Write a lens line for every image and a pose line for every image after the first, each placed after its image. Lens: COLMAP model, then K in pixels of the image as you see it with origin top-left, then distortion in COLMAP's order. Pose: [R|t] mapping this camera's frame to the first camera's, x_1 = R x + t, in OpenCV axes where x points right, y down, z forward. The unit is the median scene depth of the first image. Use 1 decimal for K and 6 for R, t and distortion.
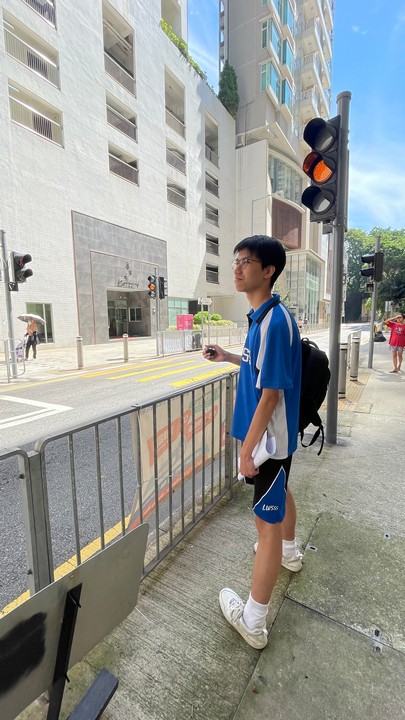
lens RADIAL K [[312.3, 0, 201.9], [0, 312.3, 357.9], [0, 0, 1]] dist [-0.001209, 0.000121]
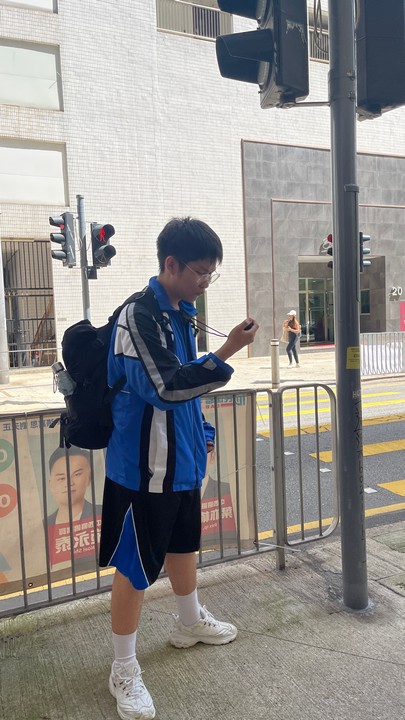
lens RADIAL K [[551.9, 0, 202.9], [0, 551.9, 362.2], [0, 0, 1]] dist [-0.001165, -0.004022]
pose [[0.845327, 0.010201, -0.534151, 0.105968], [-0.026601, 0.999381, -0.023013, -0.004361], [0.533586, 0.033662, 0.845076, 0.045855]]
